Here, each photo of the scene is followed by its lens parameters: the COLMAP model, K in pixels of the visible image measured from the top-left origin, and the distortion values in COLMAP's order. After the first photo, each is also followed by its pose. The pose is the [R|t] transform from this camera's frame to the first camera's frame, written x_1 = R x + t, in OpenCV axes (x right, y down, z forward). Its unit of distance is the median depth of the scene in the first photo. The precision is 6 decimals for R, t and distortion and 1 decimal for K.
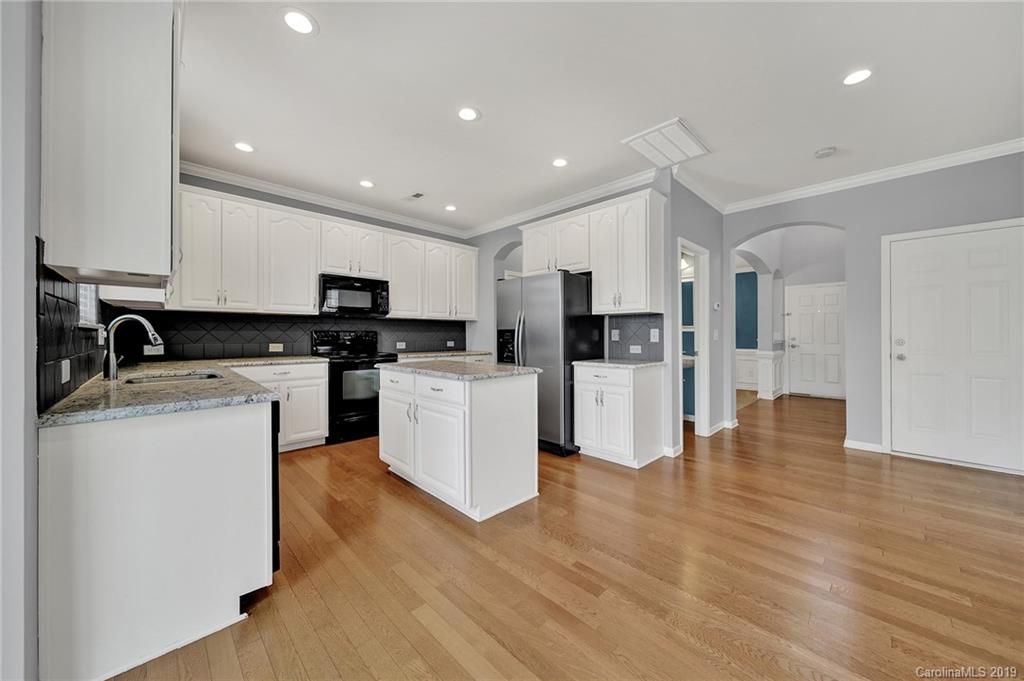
lens RADIAL K [[360.8, 0, 512.9], [0, 360.8, 335.4], [0, 0, 1]] dist [-0.000323, -0.000002]
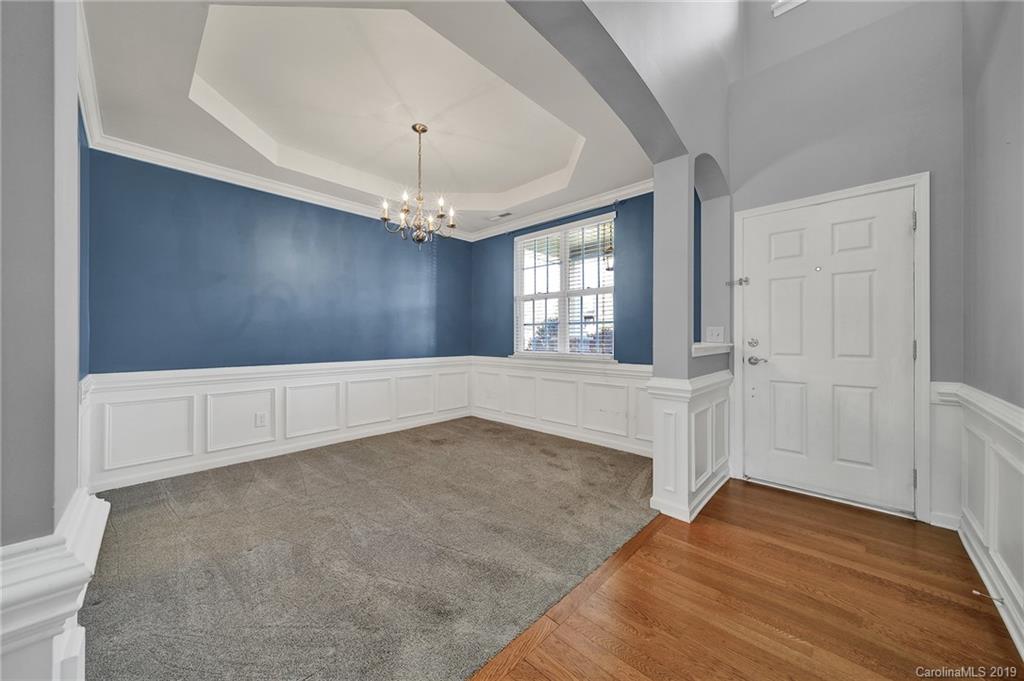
lens RADIAL K [[360.8, 0, 512.9], [0, 360.8, 335.4], [0, 0, 1]] dist [-0.000323, -0.000002]
pose [[0.999679, -0.001068, 0.025316, 0.506031], [0.001073, 0.999999, -0.000163, 0.001949], [-0.025315, 0.000190, 0.999679, 0.614173]]
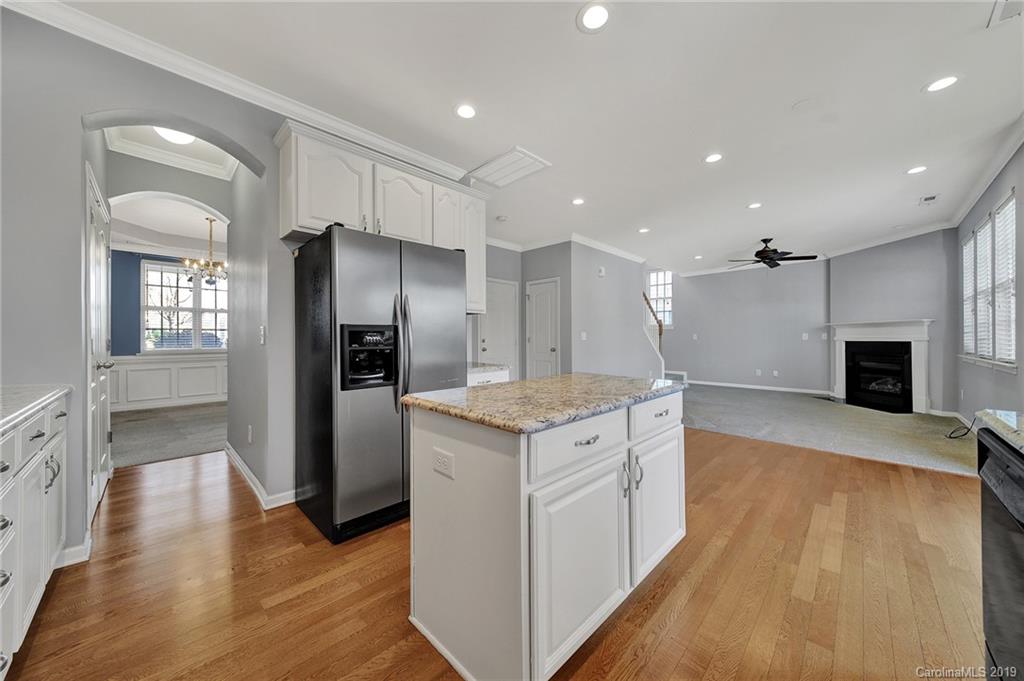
lens RADIAL K [[360.8, 0, 512.9], [0, 360.8, 335.4], [0, 0, 1]] dist [-0.000323, -0.000002]
pose [[-0.041767, -0.002226, 0.999125, -0.308076], [-0.001343, 0.999997, 0.002172, -0.005227], [-0.999126, -0.001251, -0.041770, 0.459192]]
